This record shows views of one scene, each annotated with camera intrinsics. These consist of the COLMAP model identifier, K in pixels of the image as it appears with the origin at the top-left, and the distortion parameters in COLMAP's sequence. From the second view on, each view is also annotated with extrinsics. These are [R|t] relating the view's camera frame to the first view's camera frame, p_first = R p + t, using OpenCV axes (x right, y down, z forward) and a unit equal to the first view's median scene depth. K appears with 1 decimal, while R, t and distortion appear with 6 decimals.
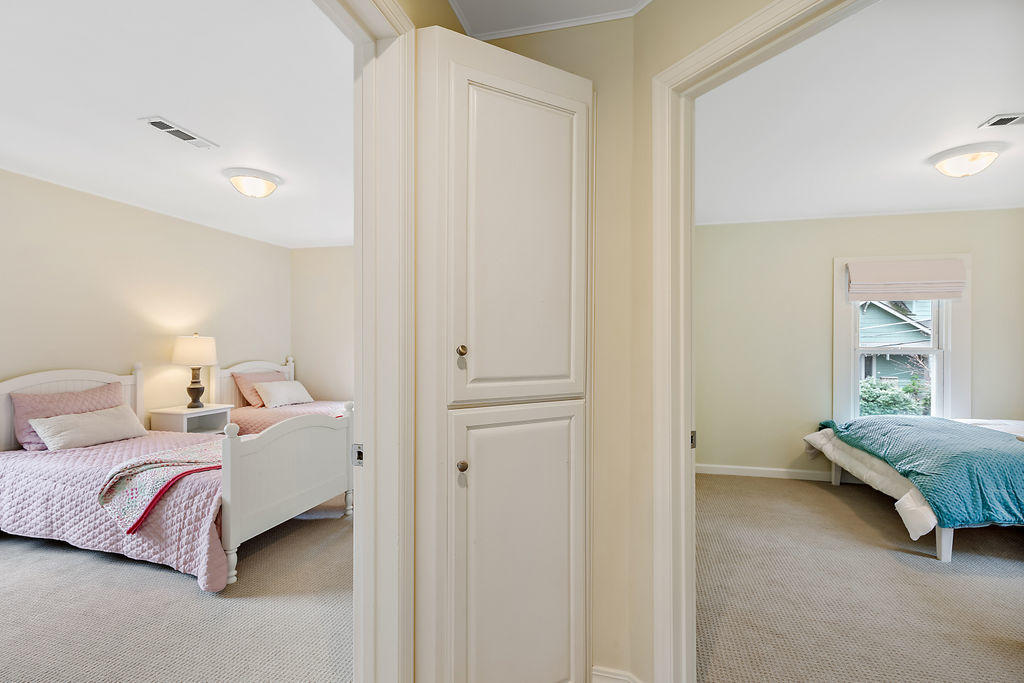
lens RADIAL K [[470.9, 0, 518.7], [0, 470.9, 341.7], [0, 0, 1]] dist [0.005486, -0.000324]
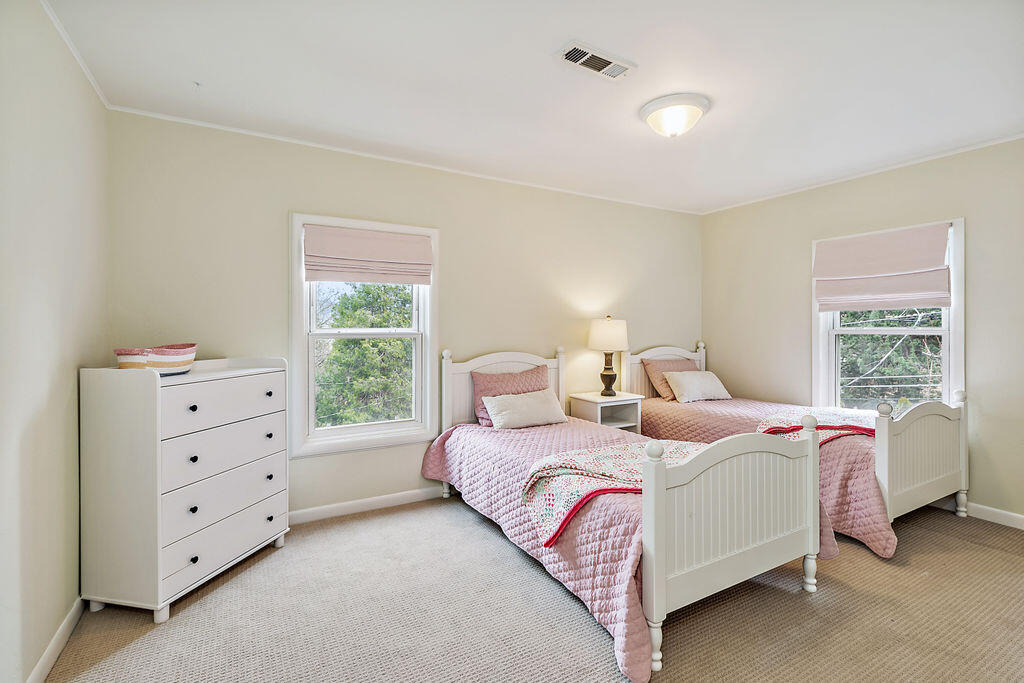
lens RADIAL K [[470.9, 0, 518.7], [0, 470.9, 341.7], [0, 0, 1]] dist [0.005486, -0.000324]
pose [[0.708434, 0.018669, -0.705530, -0.229785], [0.006299, 0.999443, 0.032771, 0.001977], [0.705749, -0.027660, 0.707922, 0.323874]]
